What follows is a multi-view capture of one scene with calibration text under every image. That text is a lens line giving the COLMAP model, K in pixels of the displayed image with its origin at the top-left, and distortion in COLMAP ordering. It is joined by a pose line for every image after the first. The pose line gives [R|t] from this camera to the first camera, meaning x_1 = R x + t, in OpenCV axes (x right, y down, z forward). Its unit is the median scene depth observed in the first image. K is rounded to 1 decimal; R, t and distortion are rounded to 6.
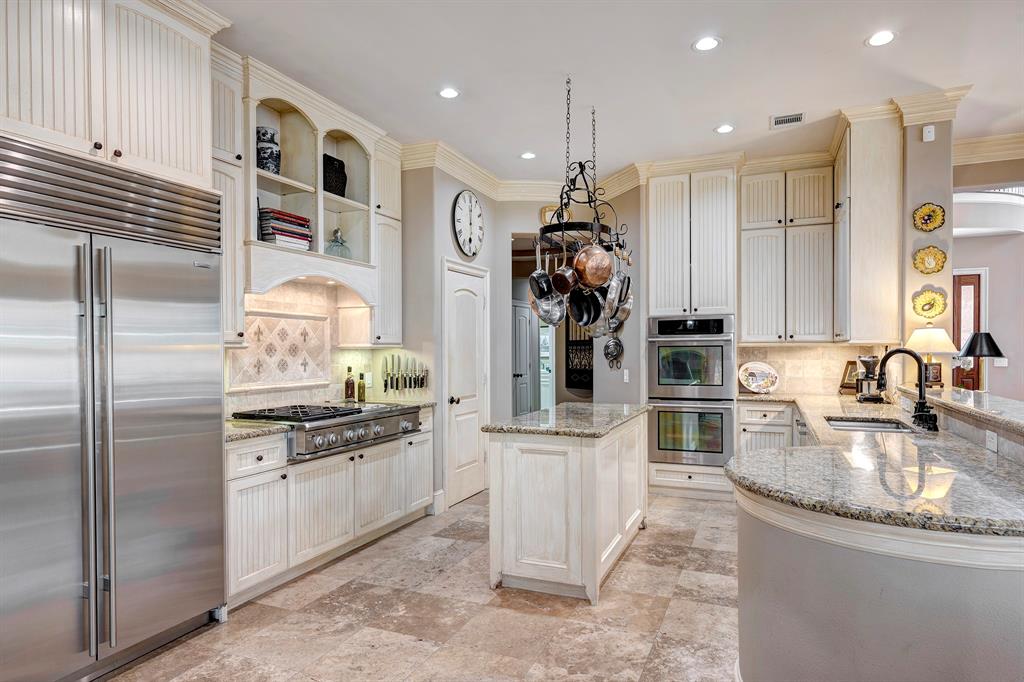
lens RADIAL K [[611.6, 0, 522.7], [0, 611.6, 354.1], [0, 0, 1]] dist [0.001302, 0.003136]
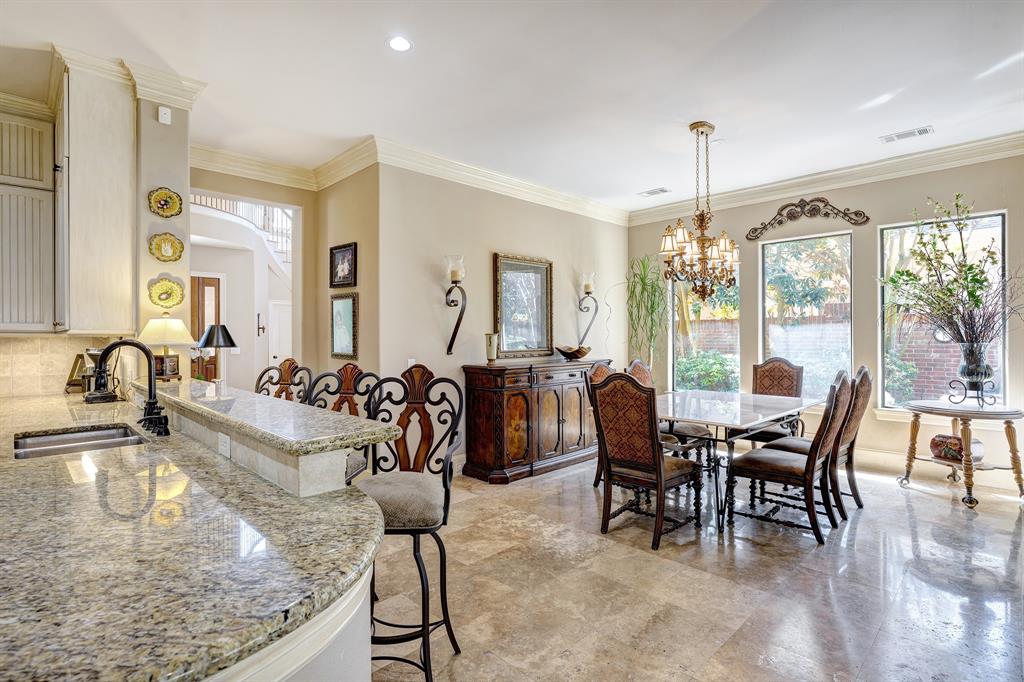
lens RADIAL K [[494.7, 0, 517.1], [0, 494.7, 336.9], [0, 0, 1]] dist [-0.001893, -0.000697]
pose [[0.377188, 0.002538, 0.926133, 0.154648], [0.011881, 0.999901, -0.007580, -0.001287], [-0.926061, 0.013863, 0.377120, 0.201118]]
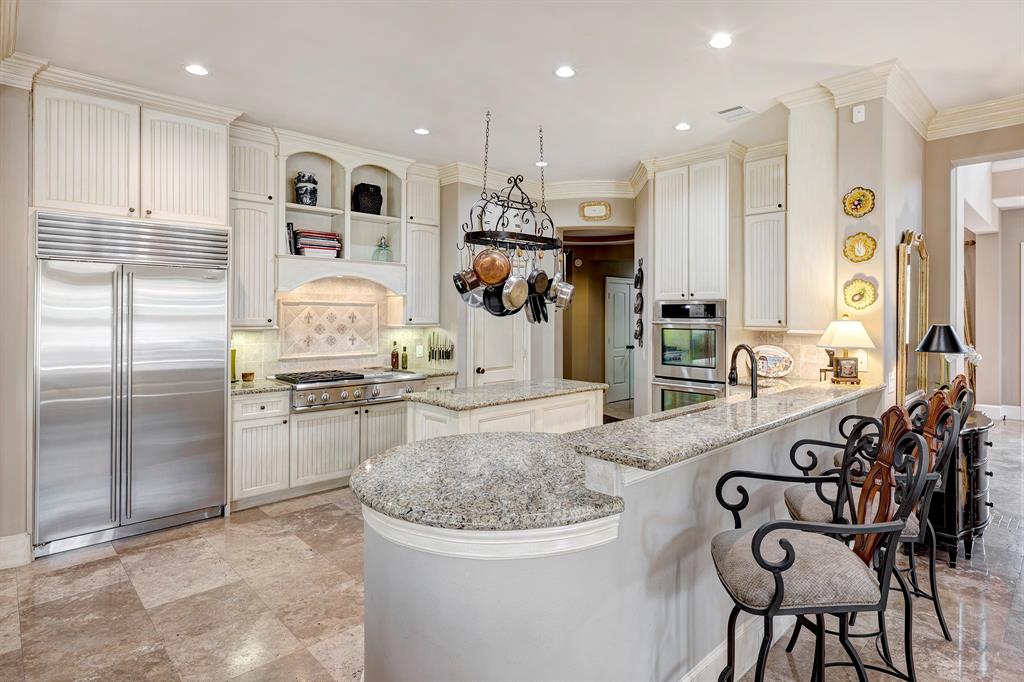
lens RADIAL K [[555.3, 0, 527.8], [0, 555.3, 311.0], [0, 0, 1]] dist [0.003539, 0.000030]
pose [[0.924793, 0.006394, -0.380418, 0.513017], [-0.012294, 0.999839, -0.013083, -0.038267], [0.380273, 0.016776, 0.924722, 0.018501]]
